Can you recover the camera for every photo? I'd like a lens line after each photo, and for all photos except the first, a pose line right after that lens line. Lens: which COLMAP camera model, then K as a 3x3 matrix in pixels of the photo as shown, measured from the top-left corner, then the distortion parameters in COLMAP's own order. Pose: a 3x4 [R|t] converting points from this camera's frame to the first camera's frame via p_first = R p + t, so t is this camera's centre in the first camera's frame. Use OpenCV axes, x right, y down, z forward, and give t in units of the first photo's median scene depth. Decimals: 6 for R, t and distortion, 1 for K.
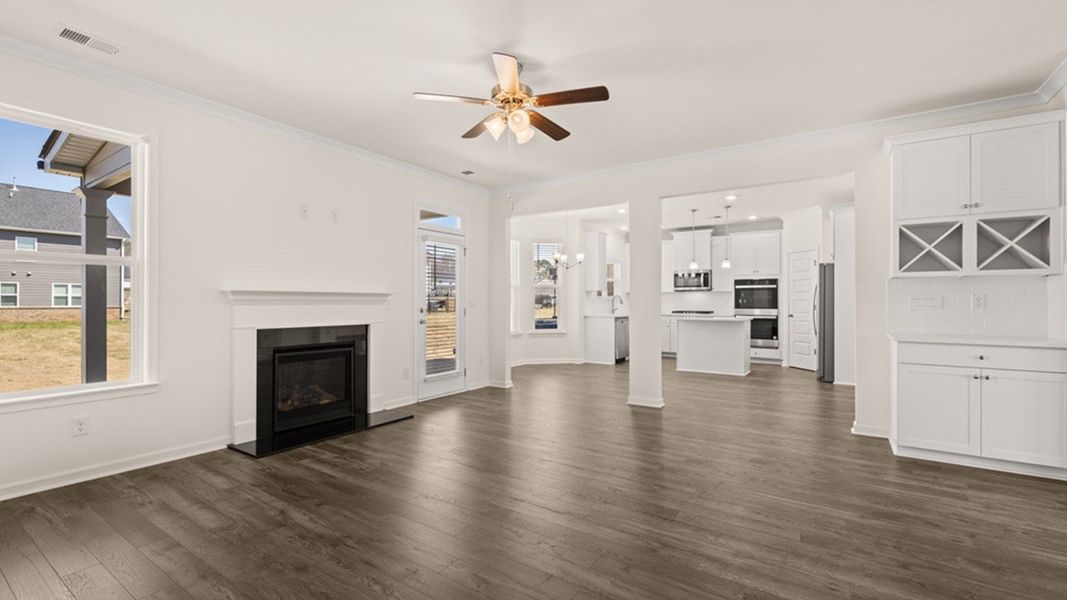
lens RADIAL K [[458.2, 0, 532.9], [0, 458.2, 299.2], [0, 0, 1]] dist [-0.003165, -0.000927]
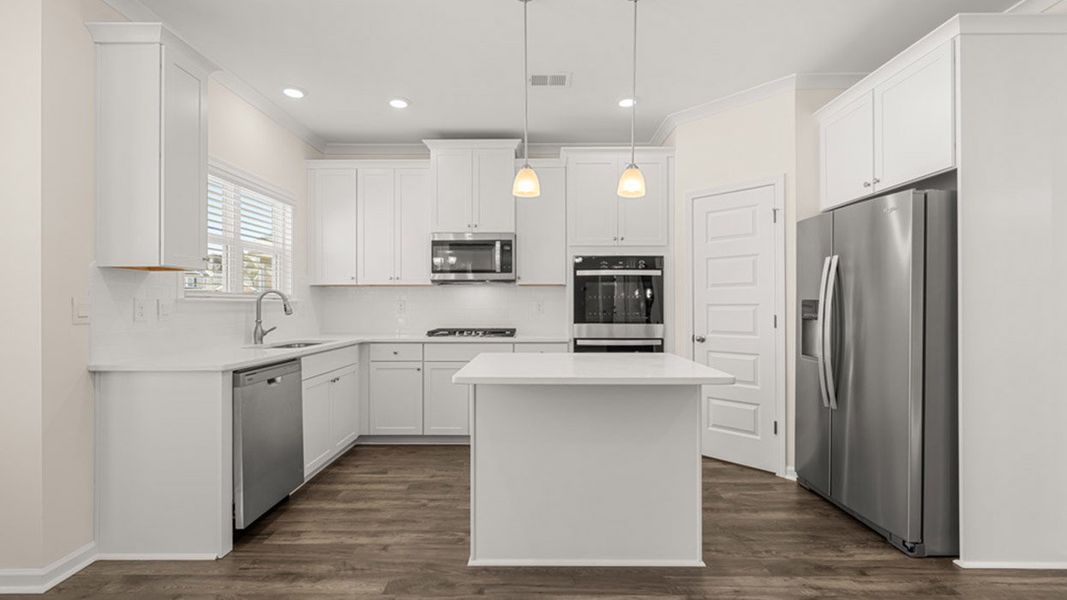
lens RADIAL K [[458.2, 0, 533.3], [0, 458.2, 302.5], [0, 0, 1]] dist [-0.003165, -0.000927]
pose [[0.834611, 0.001792, 0.550837, 0.180768], [0.000190, 0.999994, -0.003541, 0.002472], [-0.550840, 0.003060, 0.834605, 0.692966]]
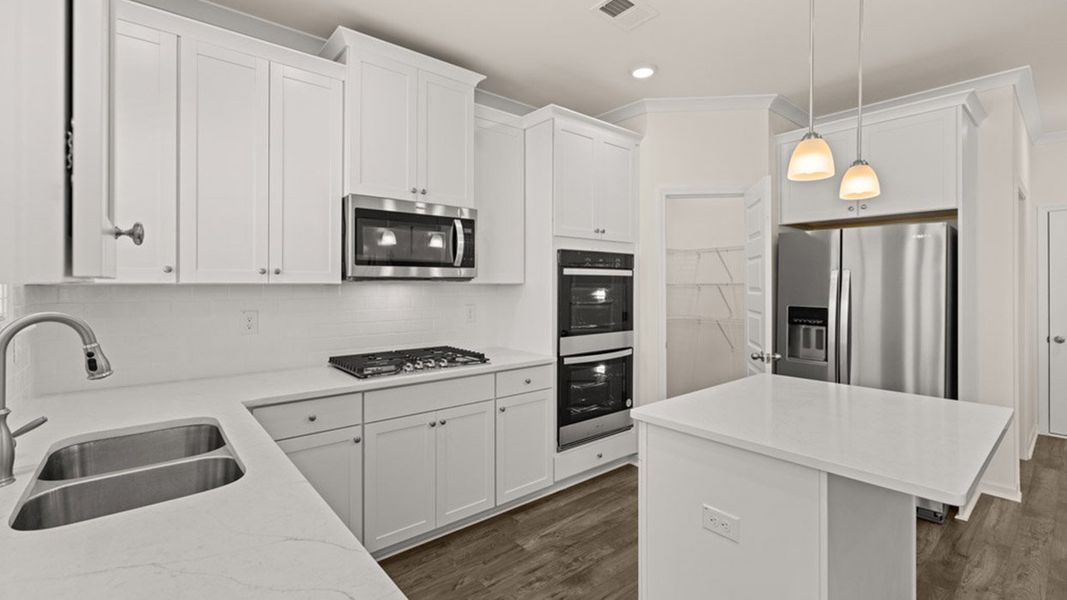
lens RADIAL K [[458.2, 0, 518.6], [0, 458.2, 283.2], [0, 0, 1]] dist [-0.003165, -0.000927]
pose [[0.279239, 0.000067, 0.960222, 0.120417], [-0.002982, 0.999995, 0.000798, -0.019292], [-0.960217, -0.003086, 0.279238, 0.979787]]
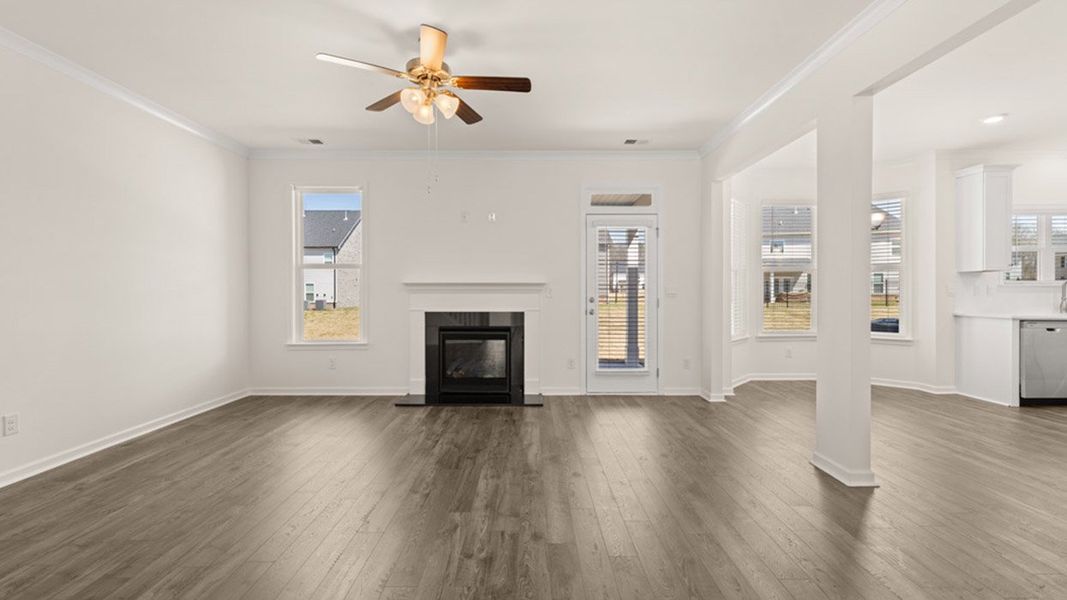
lens RADIAL K [[458.2, 0, 527.9], [0, 458.2, 293.0], [0, 0, 1]] dist [-0.003165, -0.000927]
pose [[0.560049, 0.003745, -0.828451, 0.301465], [0.005843, 0.999947, 0.008470, 0.000831], [0.828439, -0.009584, 0.559998, 0.226664]]
